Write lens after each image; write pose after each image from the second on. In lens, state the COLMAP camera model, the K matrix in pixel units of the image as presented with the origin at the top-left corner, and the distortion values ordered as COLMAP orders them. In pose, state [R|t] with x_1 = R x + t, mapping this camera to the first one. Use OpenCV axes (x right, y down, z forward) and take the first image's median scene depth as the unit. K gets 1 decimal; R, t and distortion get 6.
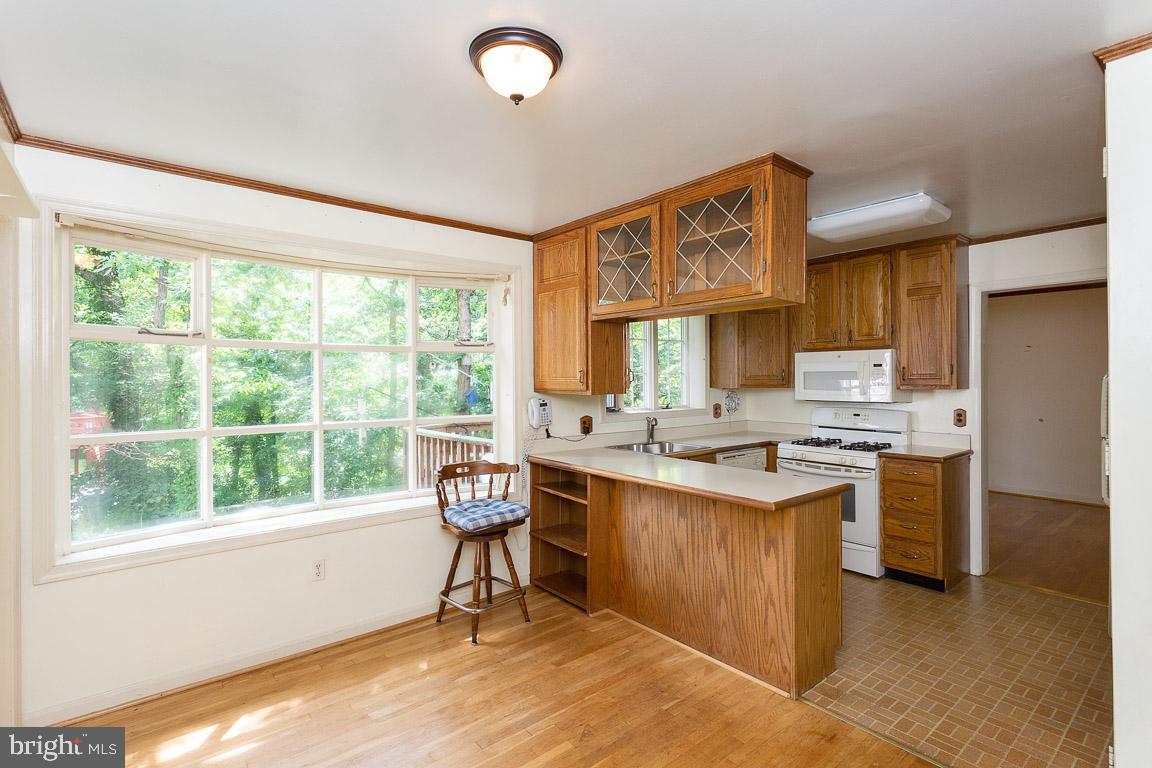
lens RADIAL K [[551.7, 0, 566.9], [0, 551.7, 374.7], [0, 0, 1]] dist [-0.003206, 0.001457]
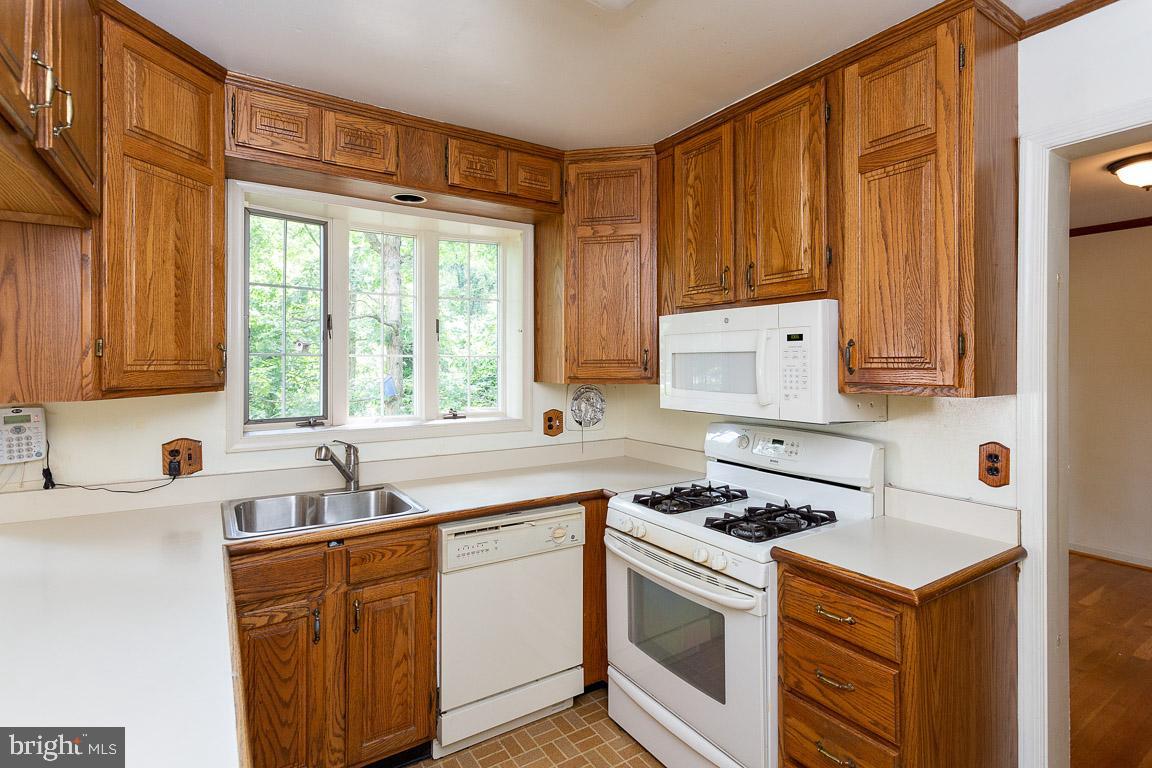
lens RADIAL K [[551.7, 0, 568.5], [0, 551.7, 360.6], [0, 0, 1]] dist [-0.003206, 0.001457]
pose [[0.994241, 0.005673, -0.107021, 0.455097], [-0.005928, 0.999980, -0.002067, 0.003625], [0.107007, 0.002690, 0.994255, 0.574043]]
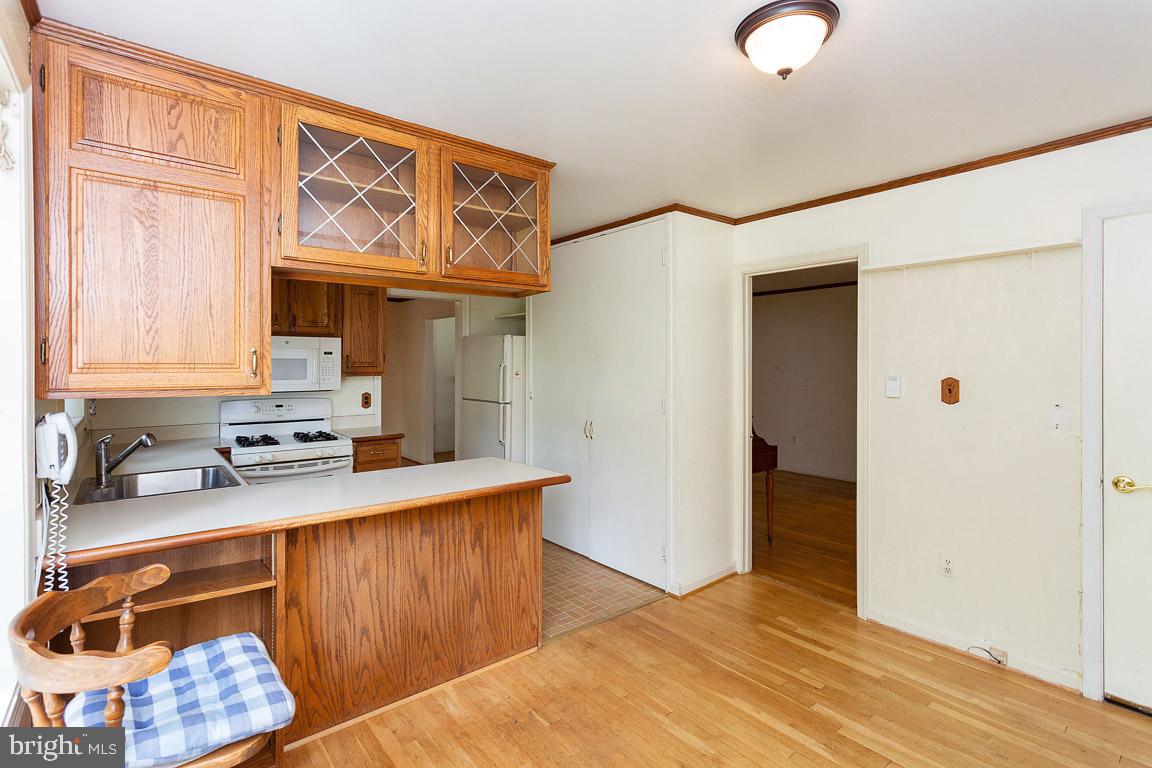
lens RADIAL K [[551.7, 0, 564.6], [0, 551.7, 367.2], [0, 0, 1]] dist [-0.003206, 0.001457]
pose [[0.012590, -0.003309, 0.999915, -0.452996], [-0.002173, 0.999992, 0.003337, 0.004131], [-0.999918, -0.002215, 0.012583, 0.588858]]
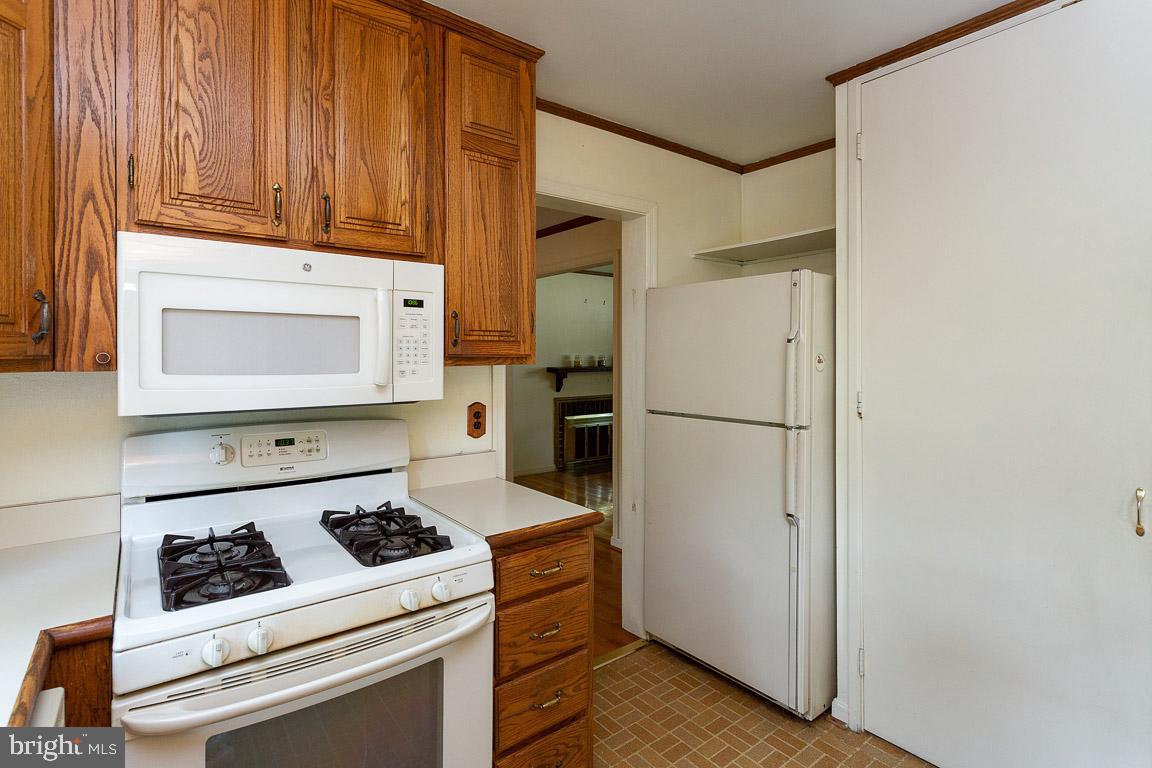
lens RADIAL K [[551.7, 0, 550.7], [0, 551.7, 360.2], [0, 0, 1]] dist [-0.003206, 0.001457]
pose [[0.043781, 0.000271, 0.999041, 0.203149], [0.000888, 1.000000, -0.000310, 0.023153], [-0.999041, 0.000900, 0.043781, 0.938080]]
